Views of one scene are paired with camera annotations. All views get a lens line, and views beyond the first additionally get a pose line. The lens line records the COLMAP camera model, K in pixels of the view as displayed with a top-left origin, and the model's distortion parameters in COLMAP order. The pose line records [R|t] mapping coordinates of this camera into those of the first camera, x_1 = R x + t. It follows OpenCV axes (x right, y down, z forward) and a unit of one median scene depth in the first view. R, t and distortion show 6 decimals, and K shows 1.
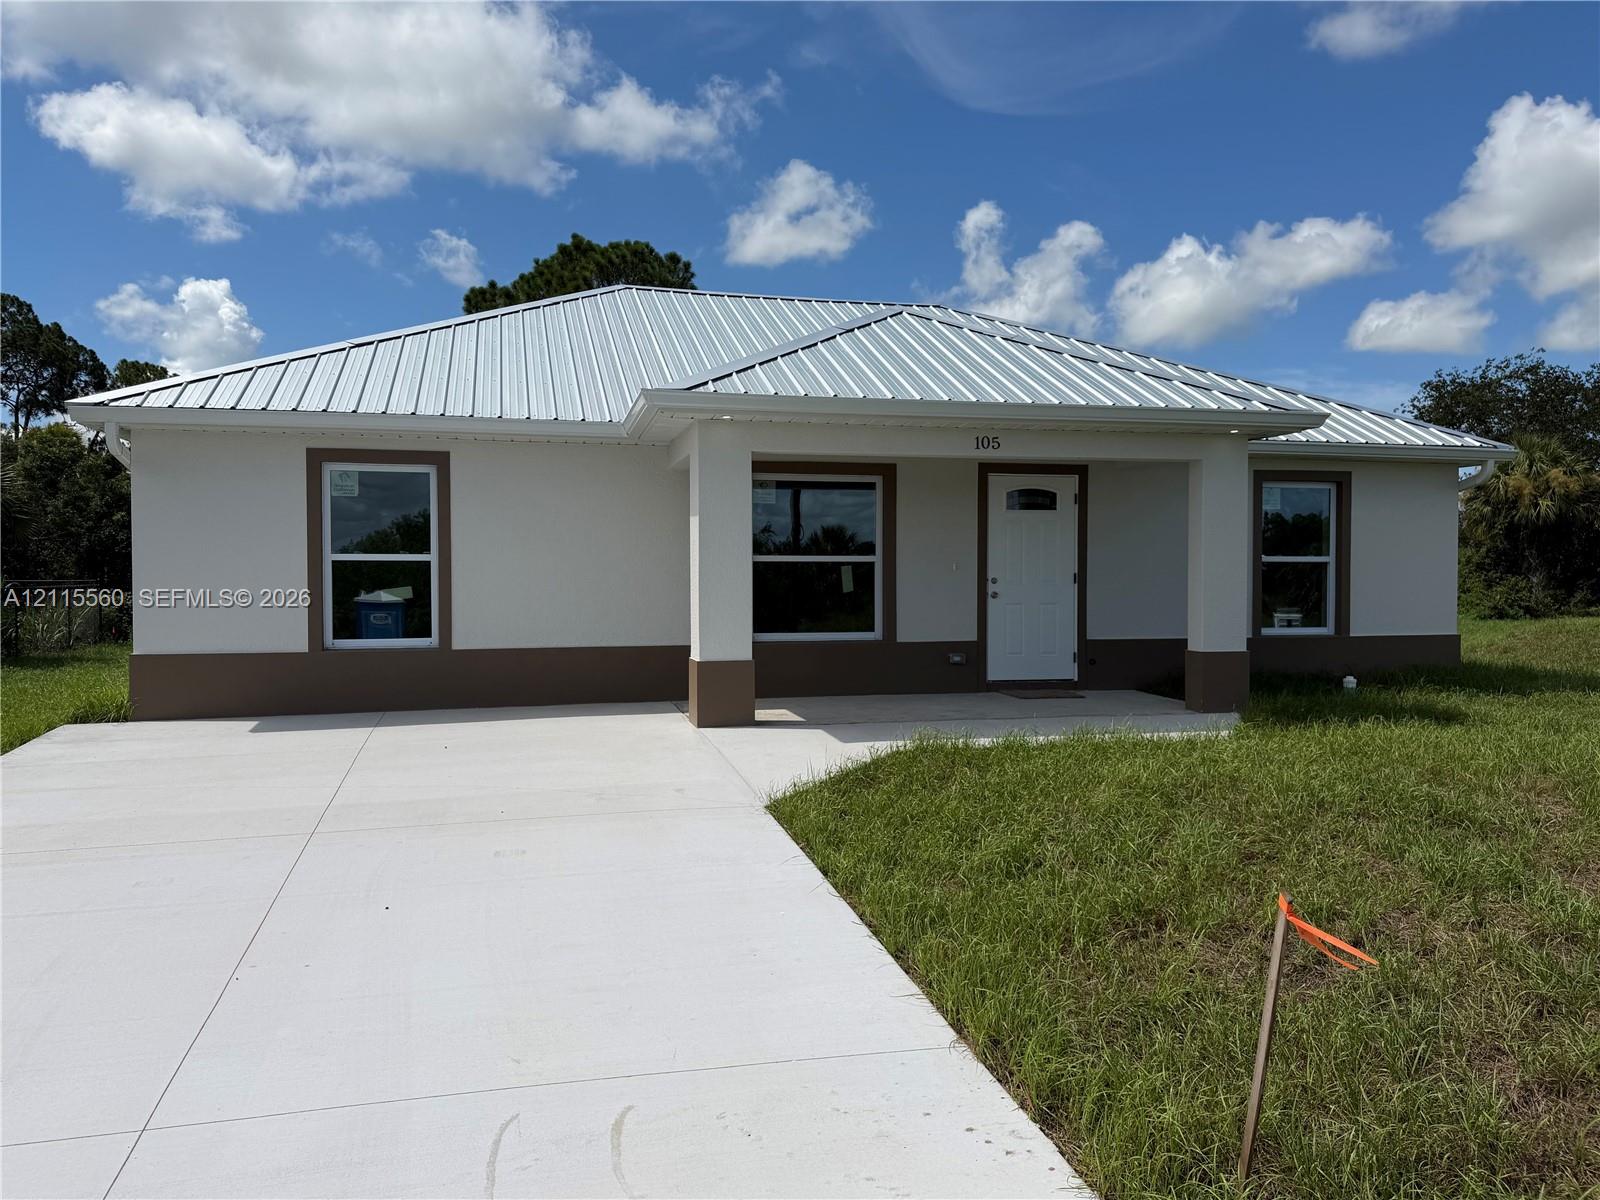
lens RADIAL K [[1226.8, 0, 832.5], [0, 1226.8, 630.5], [0, 0, 1]] dist [0.072578, -0.062653]
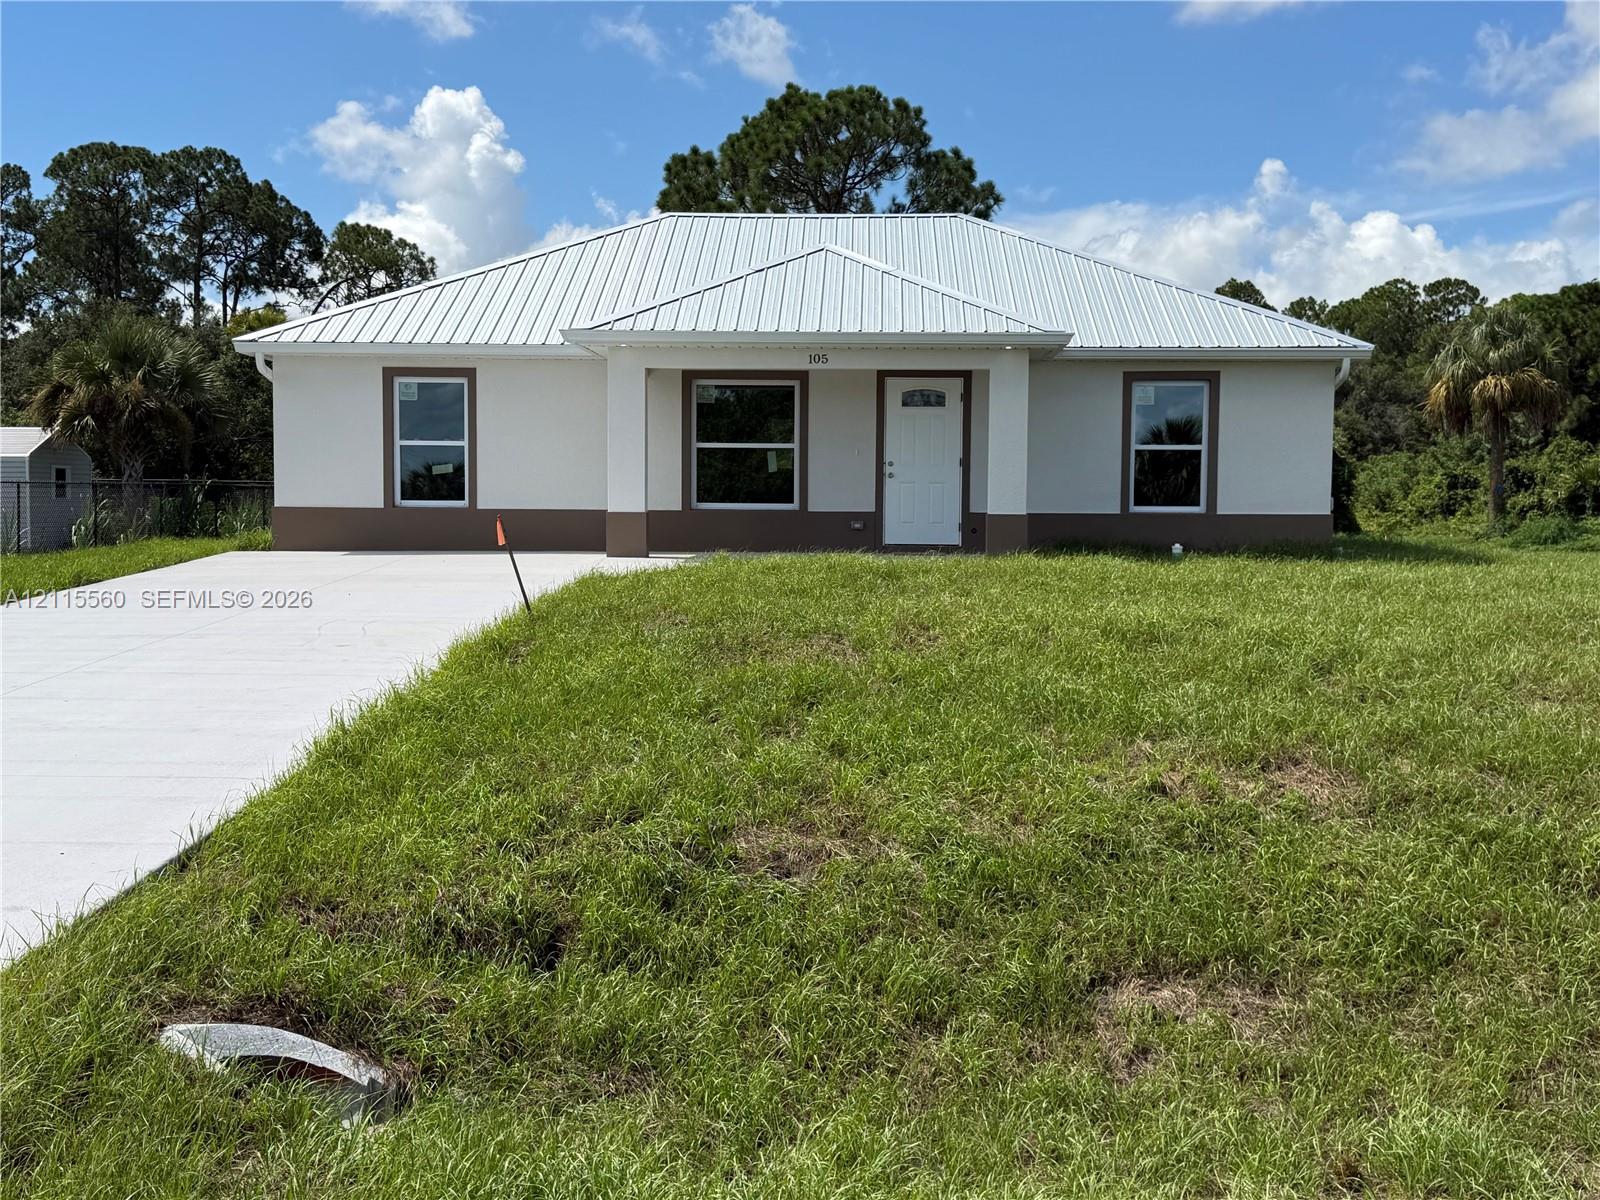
lens RADIAL K [[1868.4, 0, 800.0], [0, 1868.4, 600.0], [0, 0, 1]] dist [0.207170, 0.003664]
pose [[0.959495, 0.022753, -0.280806, 0.080906], [-0.020948, 0.999736, 0.009430, 0.011399], [0.280946, -0.003165, 0.959718, -0.119078]]
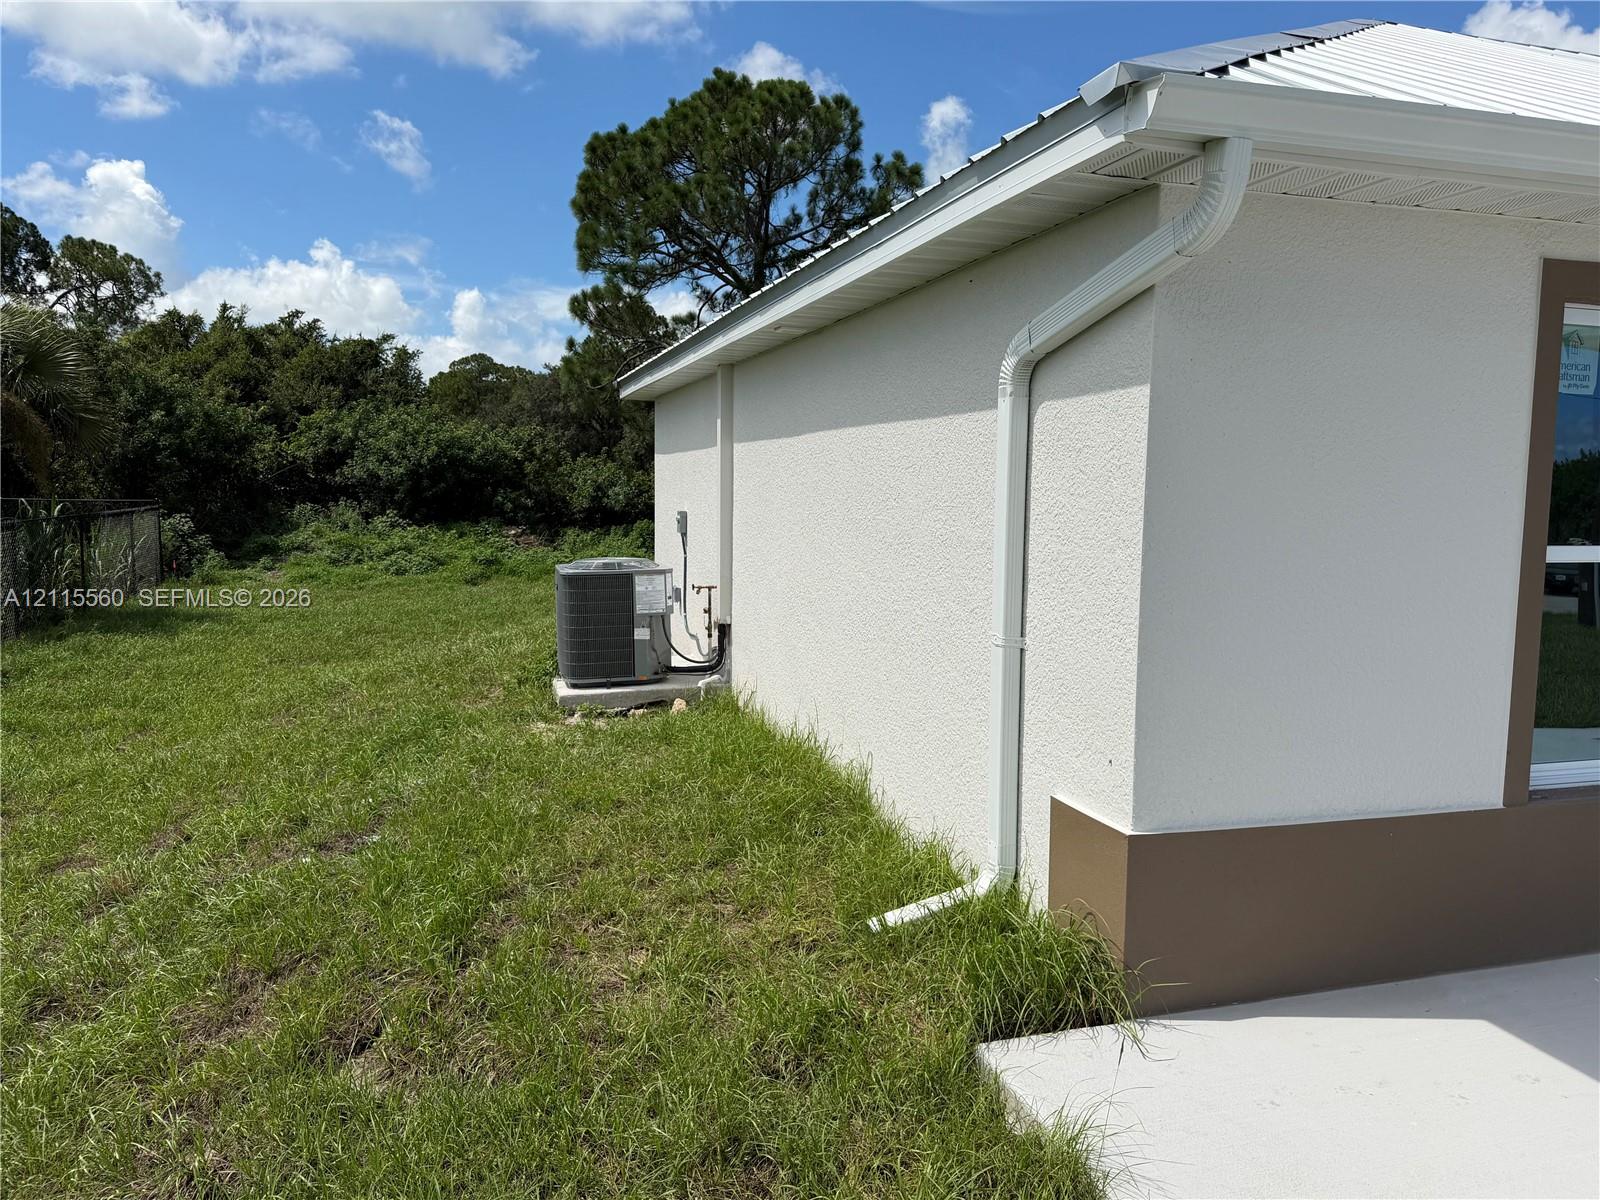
lens RADIAL K [[1226.8, 0, 832.5], [0, 1226.8, 630.5], [0, 0, 1]] dist [0.072578, -0.062653]
pose [[0.998707, 0.010454, 0.049757, -0.078686], [-0.013902, 0.997487, 0.069472, -0.007378], [-0.048905, -0.070074, 0.996342, 0.080346]]
